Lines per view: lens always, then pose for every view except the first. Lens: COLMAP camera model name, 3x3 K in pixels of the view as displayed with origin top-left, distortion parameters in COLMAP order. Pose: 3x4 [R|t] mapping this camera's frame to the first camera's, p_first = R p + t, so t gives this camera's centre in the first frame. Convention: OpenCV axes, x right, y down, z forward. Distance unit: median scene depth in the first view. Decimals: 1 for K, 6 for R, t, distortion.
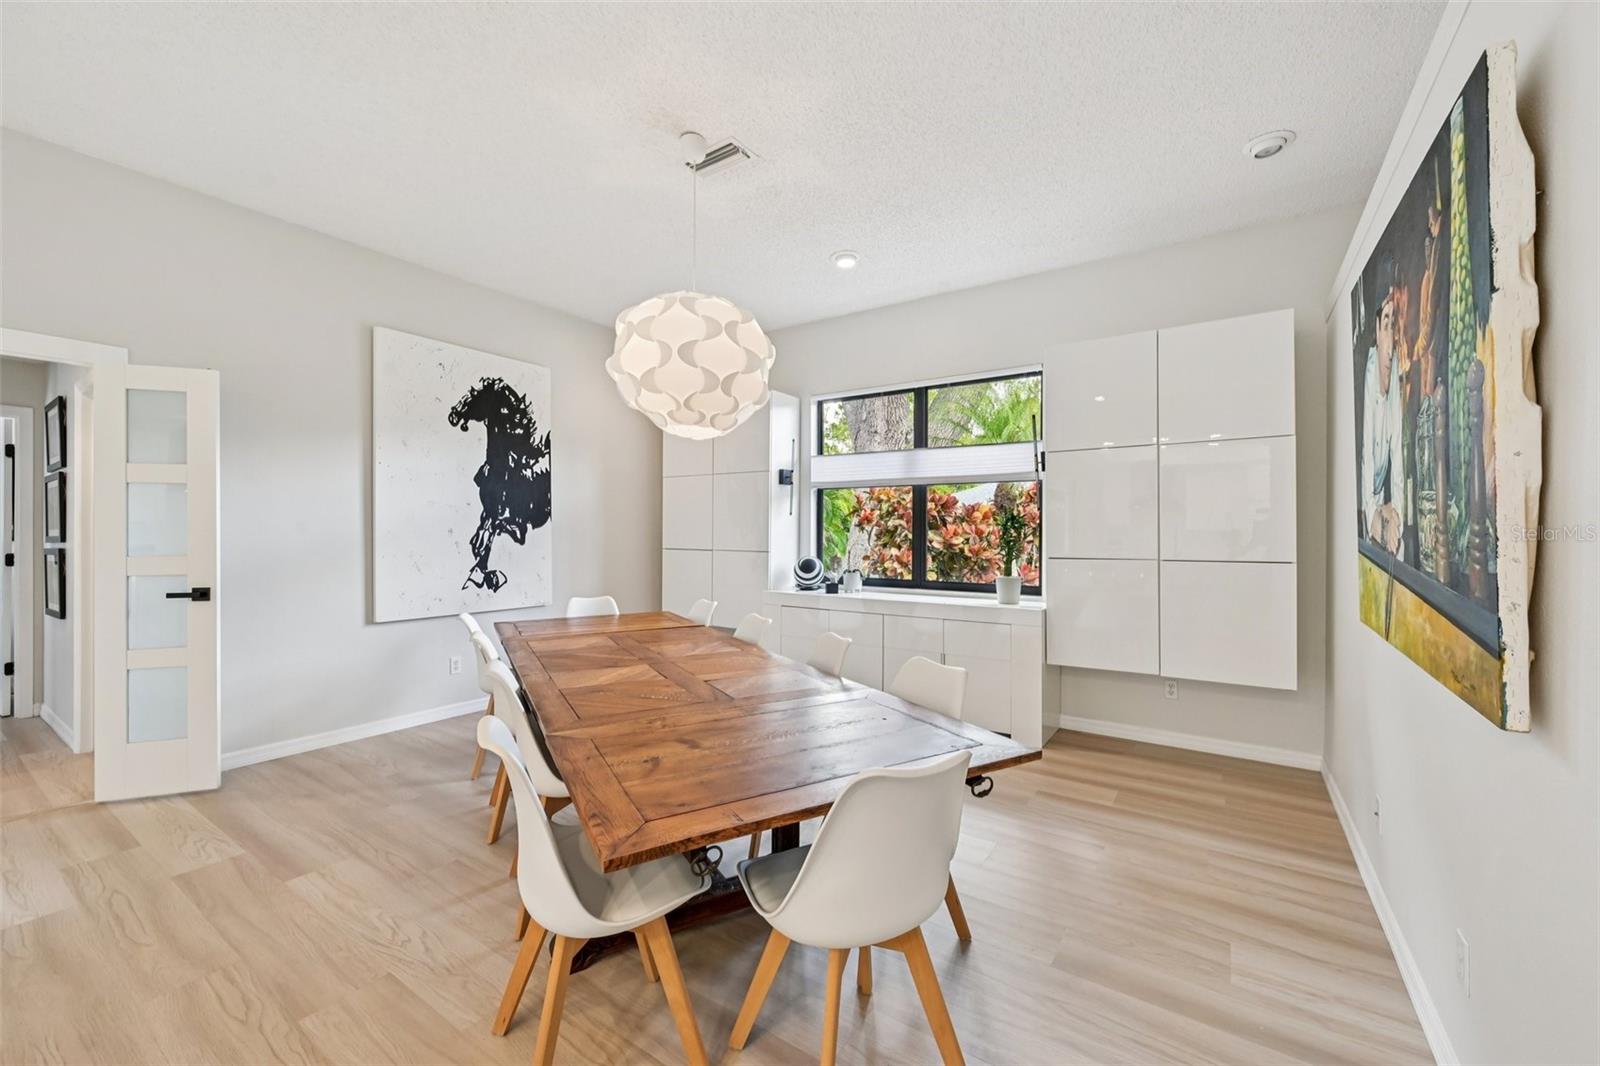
lens RADIAL K [[635.2, 0, 800.0], [0, 635.2, 533.0], [0, 0, 1]] dist [-0.000494, 0.000199]
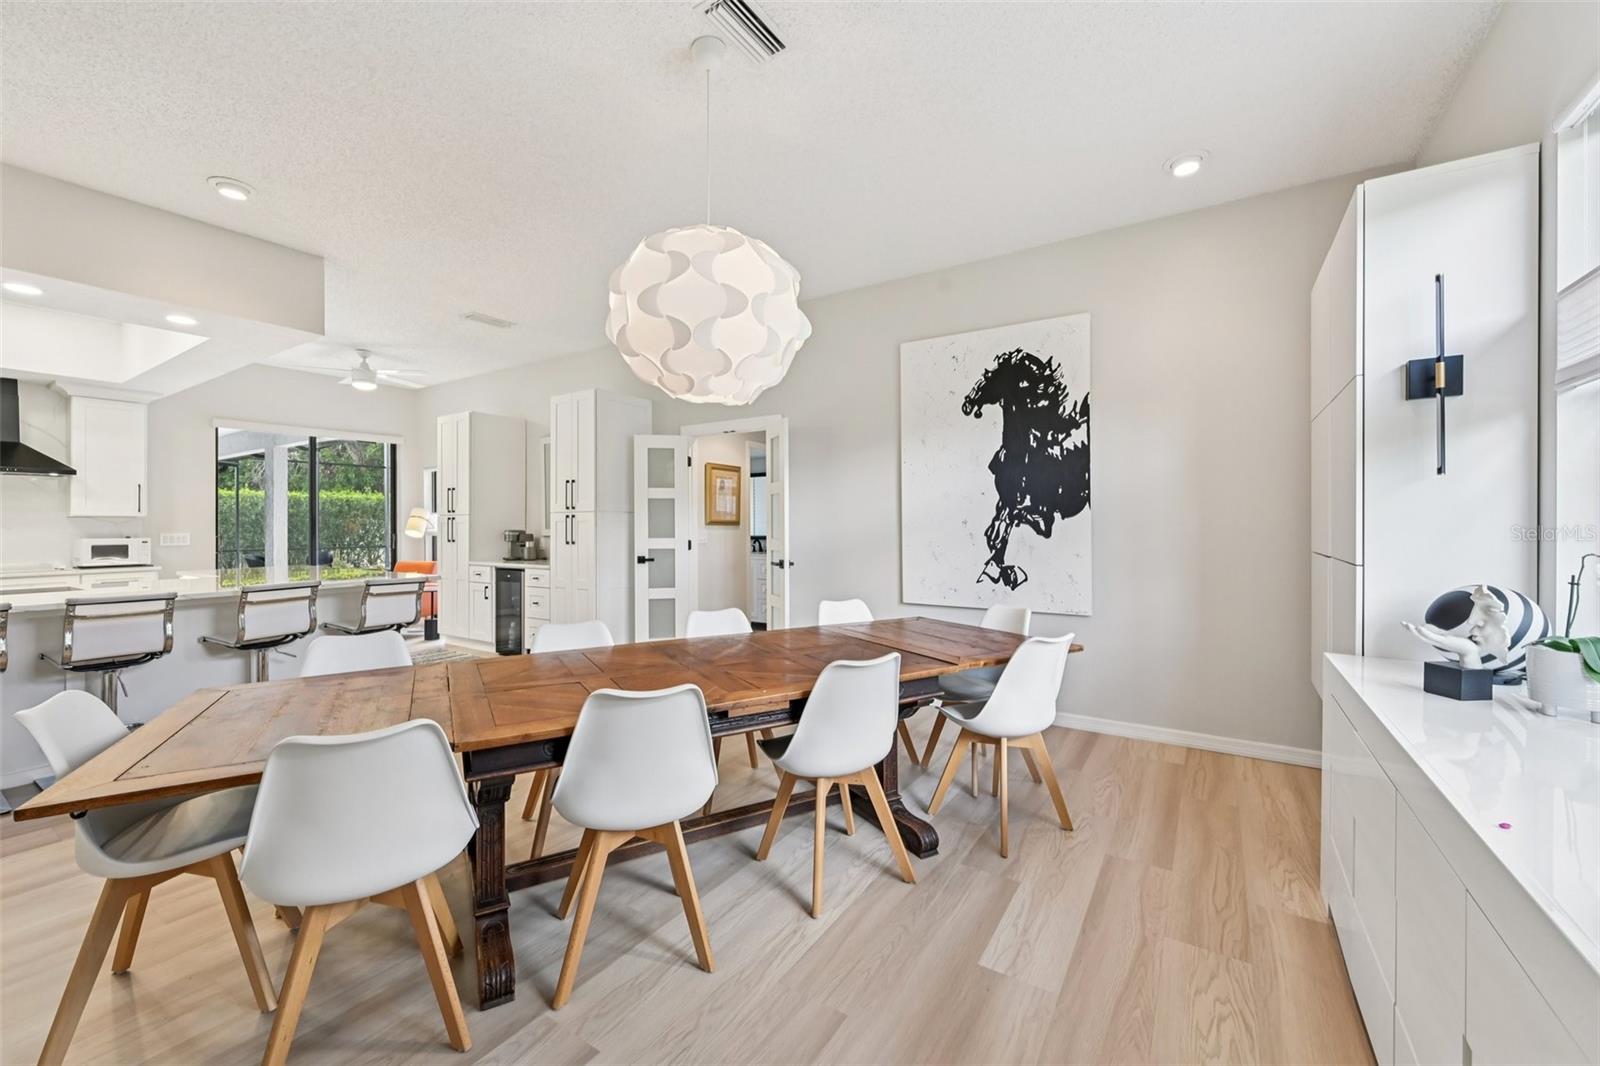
lens RADIAL K [[635.2, 0, 797.4], [0, 635.2, 526.3], [0, 0, 1]] dist [-0.000159, 0.000146]
pose [[0.018206, 0.001112, -0.999834, 0.403552], [0.002219, 0.999997, 0.001152, 0.001490], [0.999832, -0.002240, 0.018204, 0.670601]]
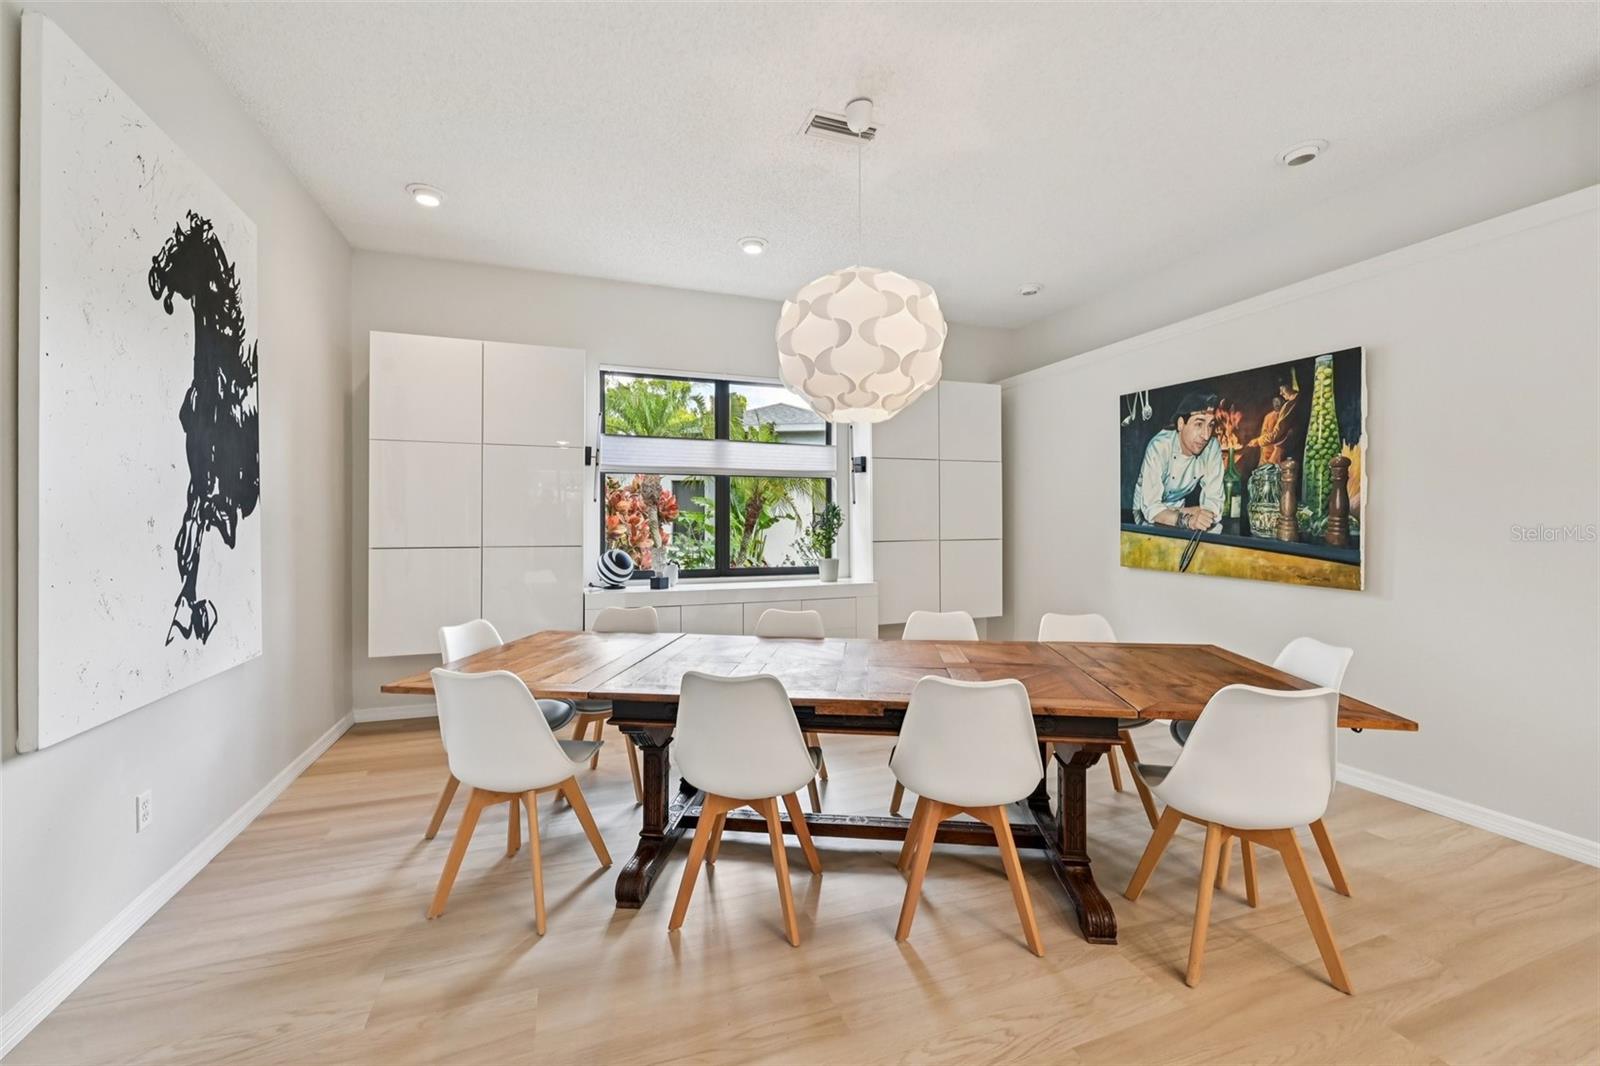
lens RADIAL K [[640.4, 0, 804.2], [0, 640.4, 520.3], [0, 0, 1]] dist [0.001285, 0.000022]
pose [[0.579647, -0.001775, 0.814866, -0.609638], [0.004679, 0.999988, -0.001150, -0.001625], [-0.814855, 0.004479, 0.579648, 0.313630]]
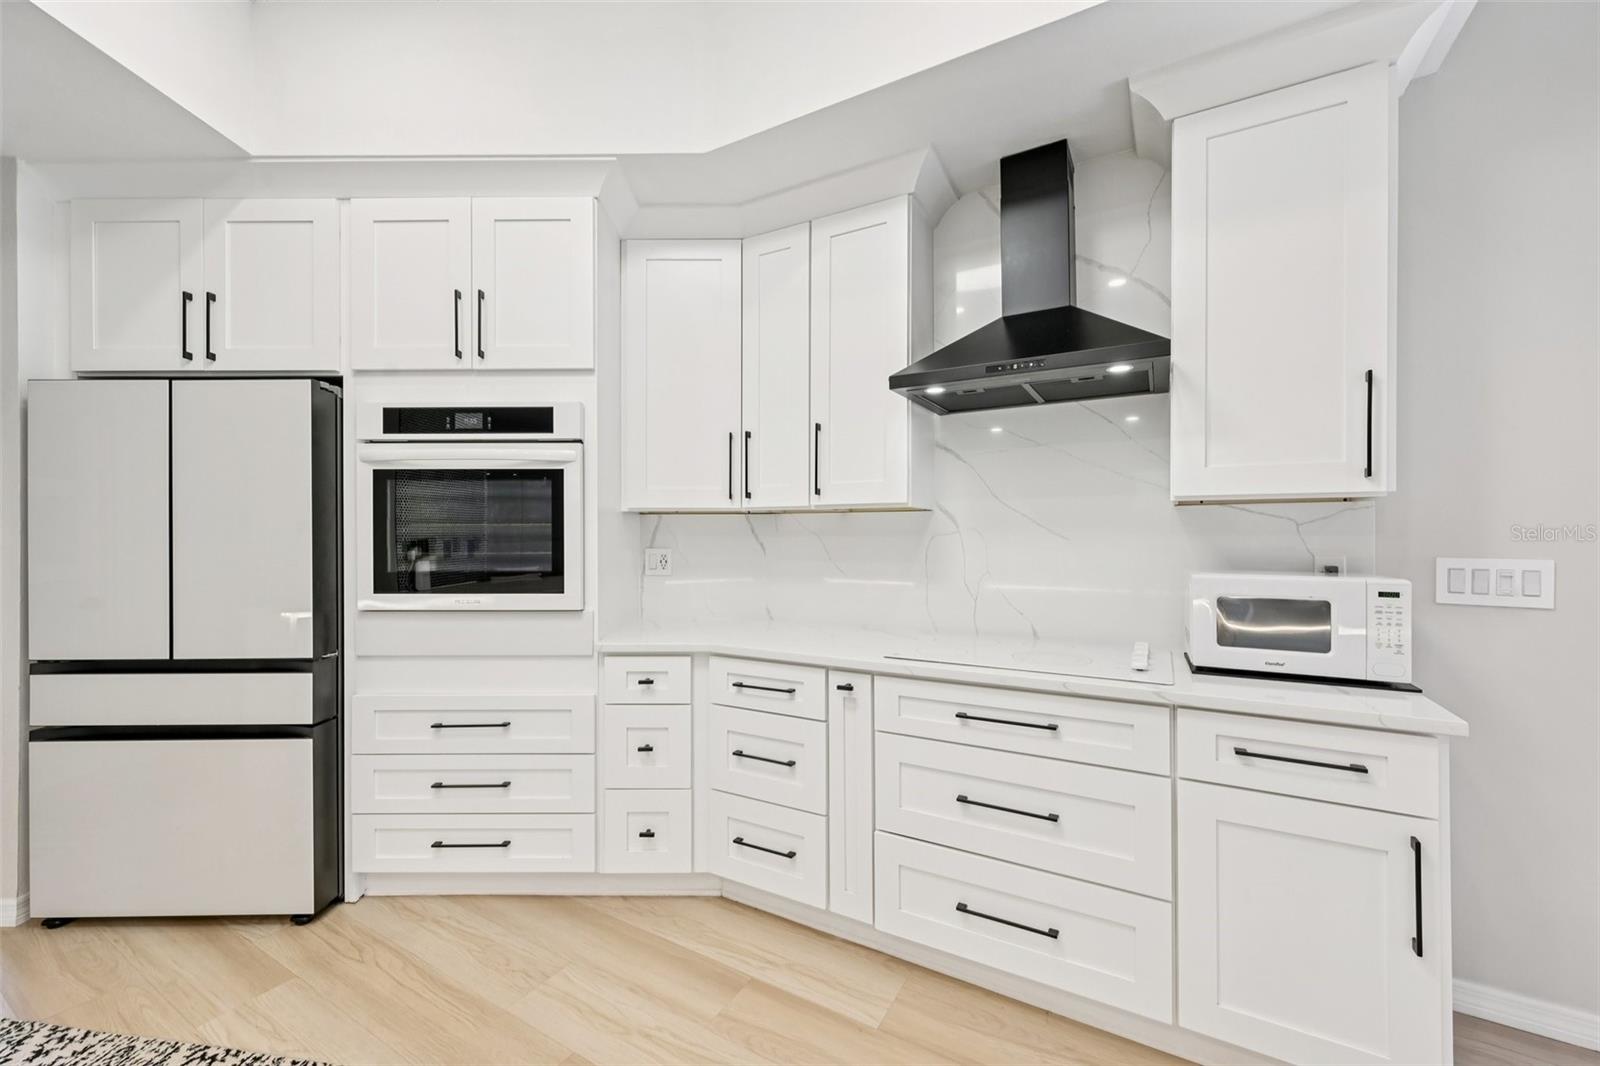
lens RADIAL K [[635.2, 0, 800.0], [0, 635.2, 533.0], [0, 0, 1]] dist [-0.000494, 0.000199]
pose [[-0.997777, -0.000803, -0.066637, -0.577508], [-0.000946, 0.999997, 0.002122, 0.000113], [0.066635, 0.002180, -0.997775, -0.317157]]
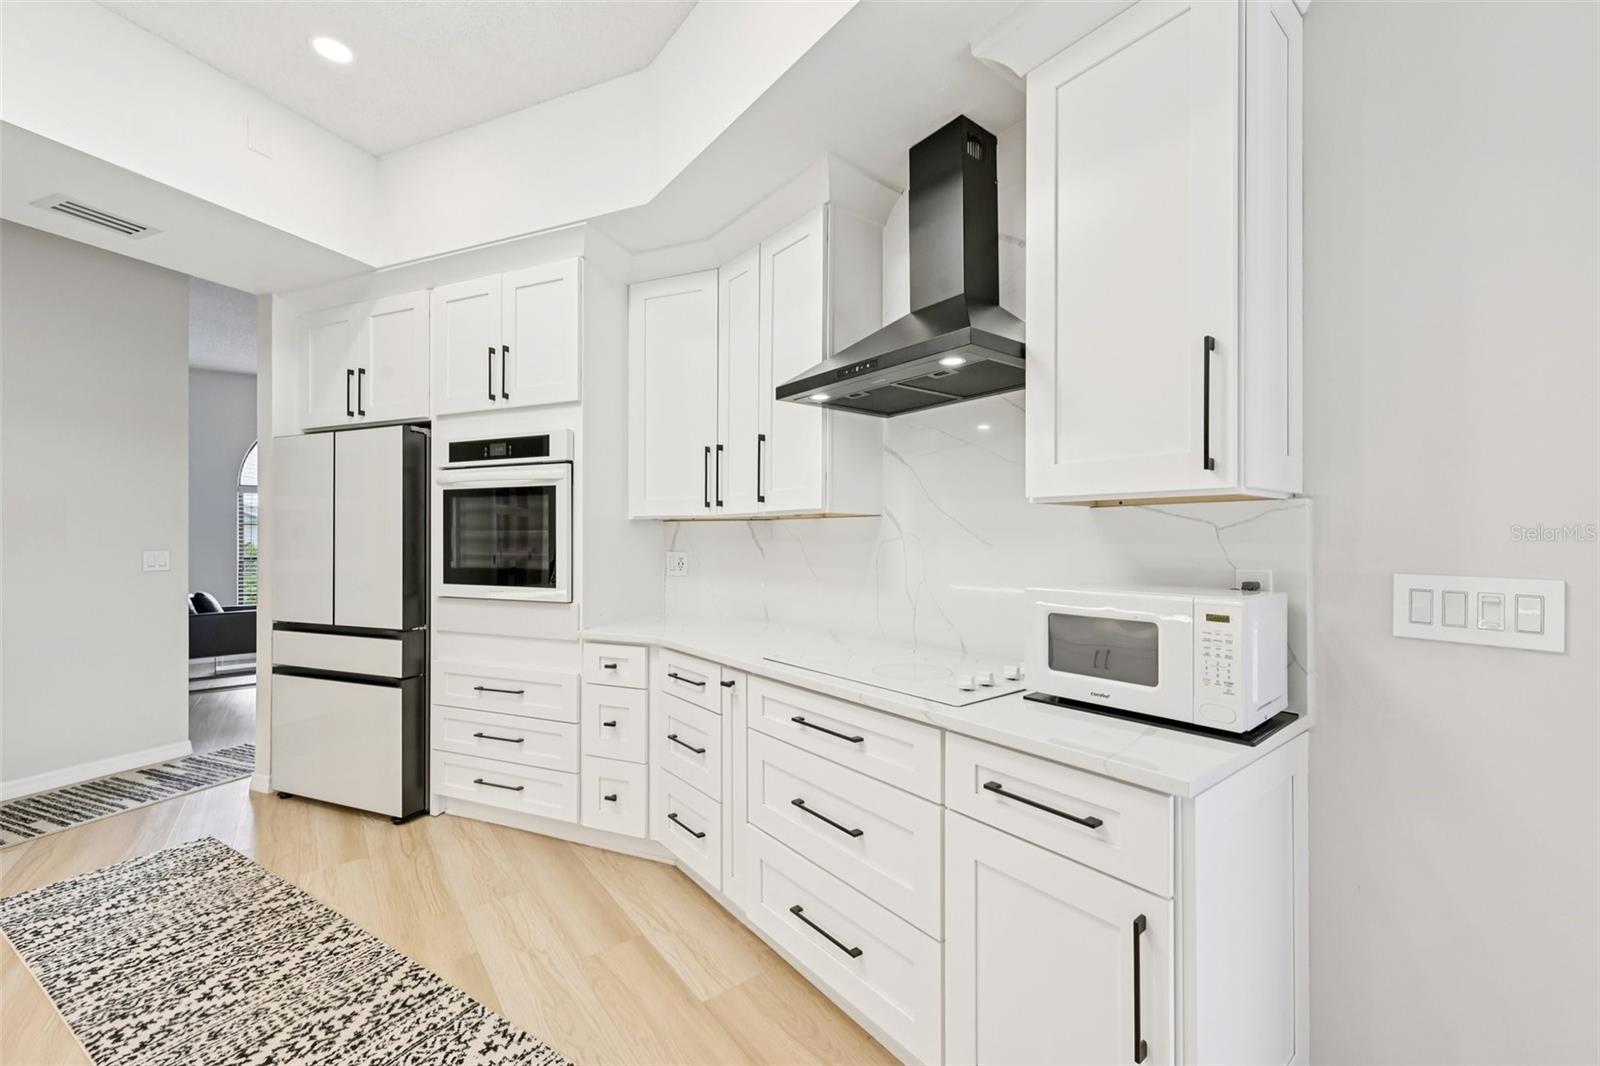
lens RADIAL K [[635.2, 0, 800.0], [0, 635.2, 533.0], [0, 0, 1]] dist [-0.000494, 0.000199]
pose [[-0.950945, 0.000345, 0.309359, -0.818720], [-0.000873, 0.999992, -0.003797, -0.001304], [-0.309358, -0.003881, -0.950938, -0.324283]]
